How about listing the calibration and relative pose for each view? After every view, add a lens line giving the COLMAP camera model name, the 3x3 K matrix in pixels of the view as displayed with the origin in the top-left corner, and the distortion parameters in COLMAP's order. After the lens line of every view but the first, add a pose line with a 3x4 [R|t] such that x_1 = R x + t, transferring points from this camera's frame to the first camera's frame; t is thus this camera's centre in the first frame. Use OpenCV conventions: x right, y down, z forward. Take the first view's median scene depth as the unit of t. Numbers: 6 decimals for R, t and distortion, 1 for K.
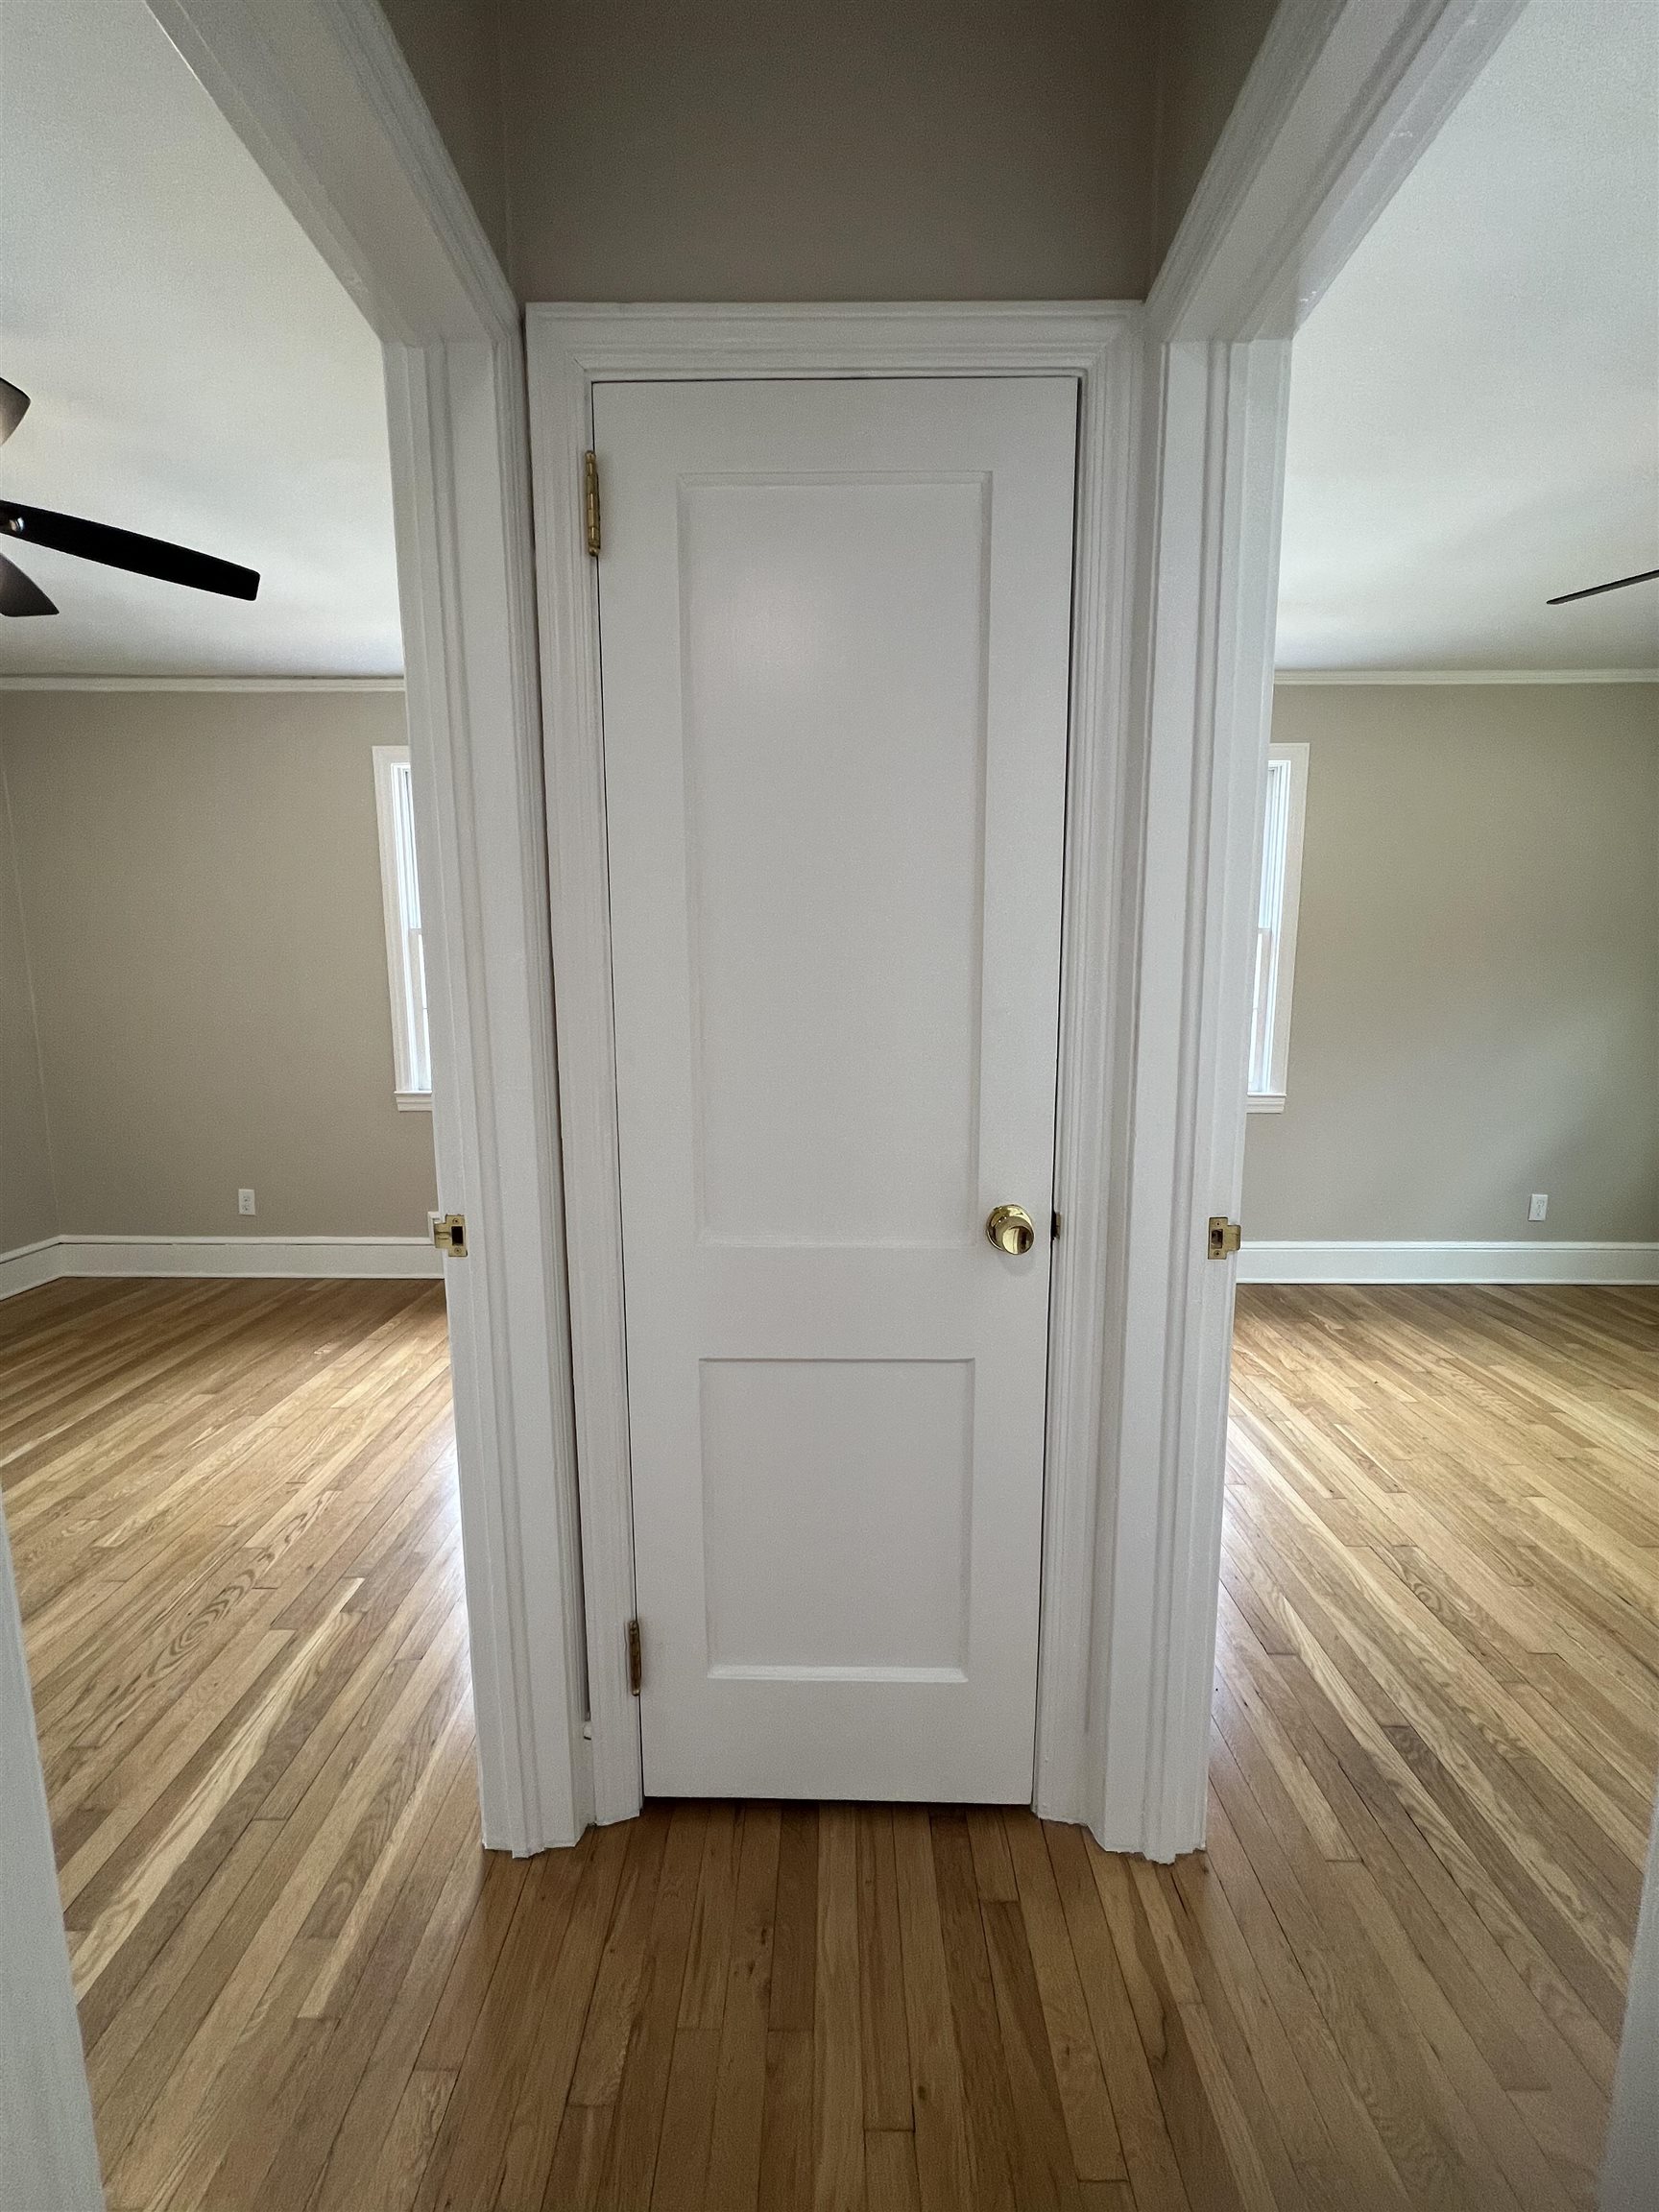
lens RADIAL K [[884.4, 0, 829.5], [0, 884.4, 1106.0], [0, 0, 1]] dist [-0.001572, 0.000915]
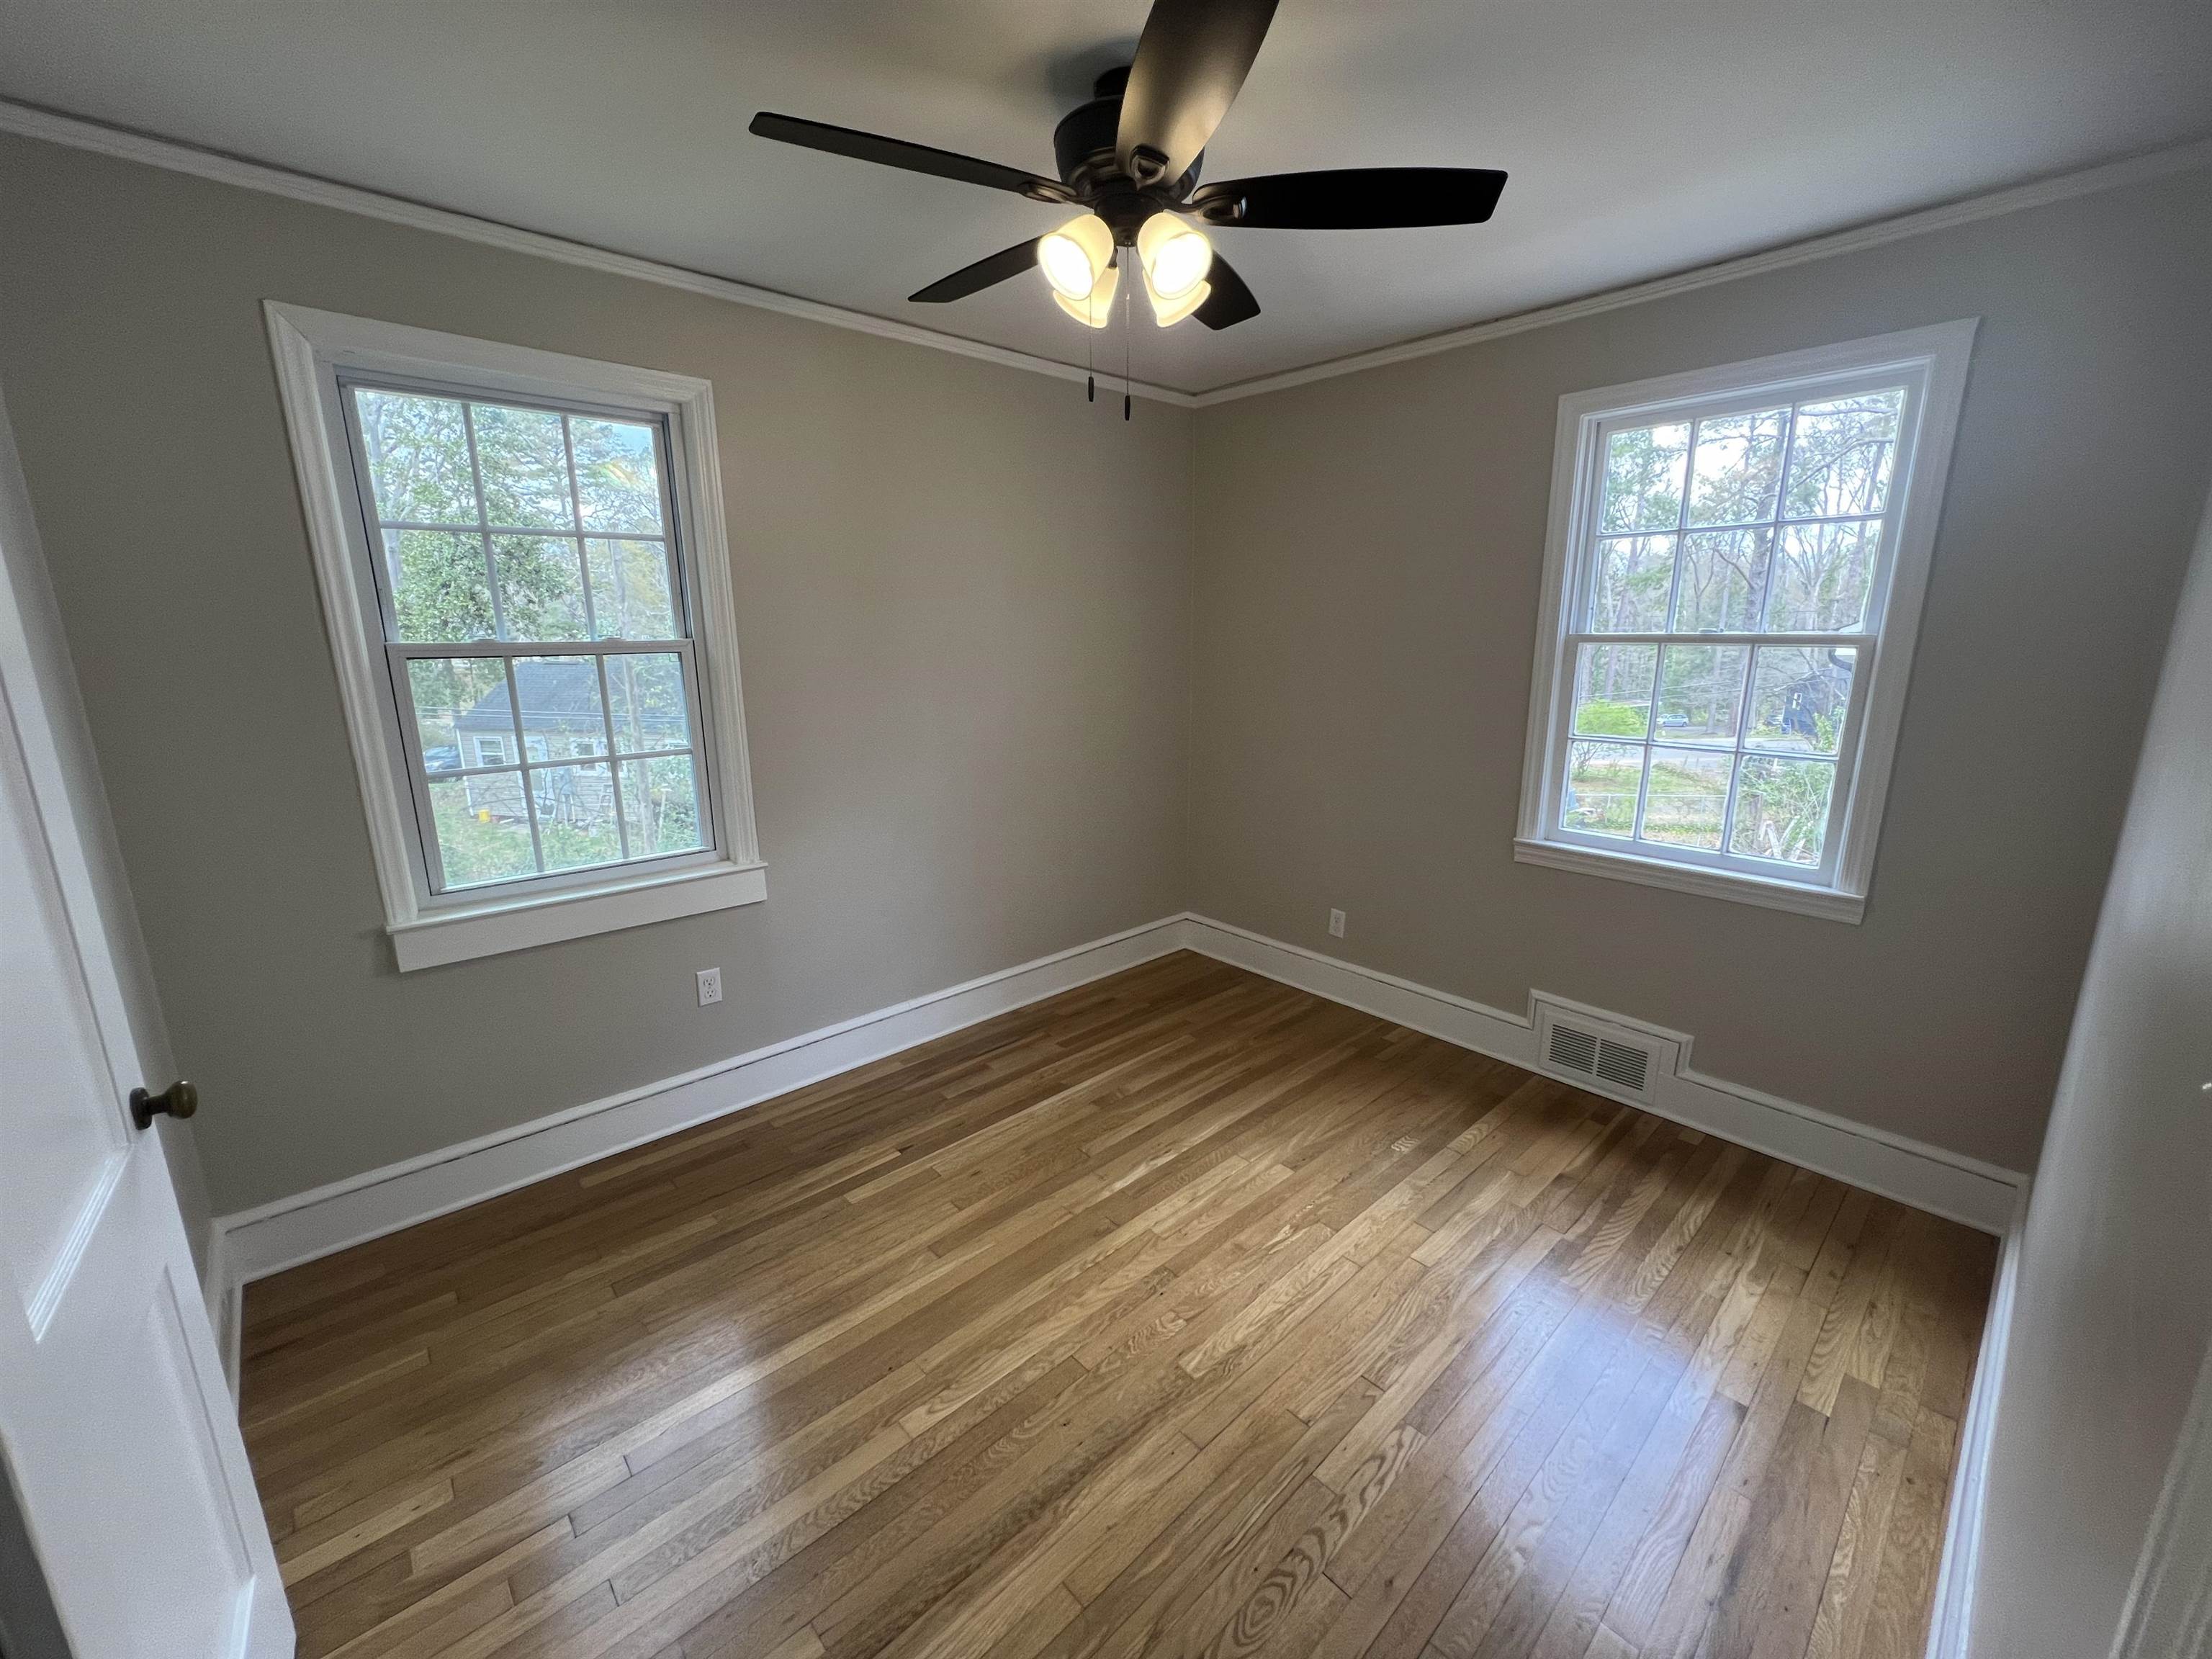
lens RADIAL K [[884.4, 0, 1103.9], [0, 884.4, 830.0], [0, 0, 1]] dist [-0.001572, 0.000915]
pose [[0.677656, 0.160128, -0.717734, -0.257782], [-0.093638, 0.986849, 0.131759, -0.146726], [0.729393, -0.022080, 0.683738, 0.266481]]
